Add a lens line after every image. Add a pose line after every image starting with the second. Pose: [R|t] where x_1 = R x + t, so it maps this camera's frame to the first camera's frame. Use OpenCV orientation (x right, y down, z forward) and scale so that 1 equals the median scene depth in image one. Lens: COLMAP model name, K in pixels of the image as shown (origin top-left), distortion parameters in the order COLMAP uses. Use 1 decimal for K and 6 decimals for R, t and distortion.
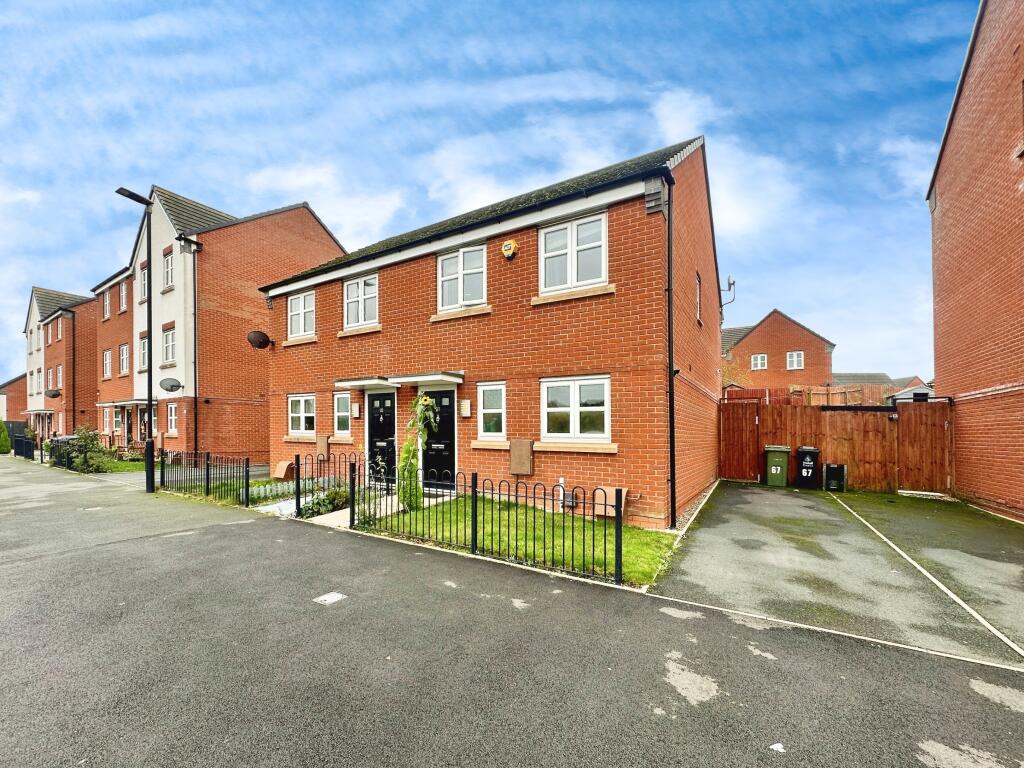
lens RADIAL K [[413.6, 0, 486.7], [0, 413.6, 434.2], [0, 0, 1]] dist [-0.001371, 0.000578]
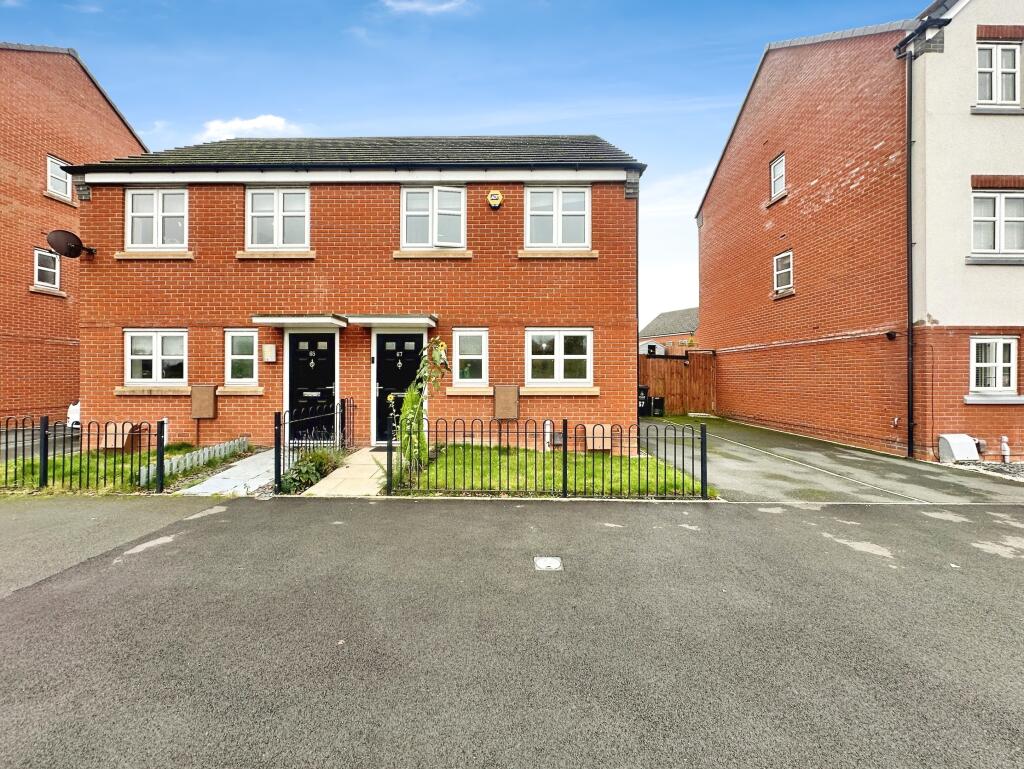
lens RADIAL K [[407.4, 0, 507.5], [0, 407.4, 375.0], [0, 0, 1]] dist [-0.002283, 0.000107]
pose [[0.862227, -0.011276, 0.506397, -0.410056], [0.012523, 0.999921, 0.000942, -0.012976], [-0.506368, 0.005529, 0.862300, 0.114440]]
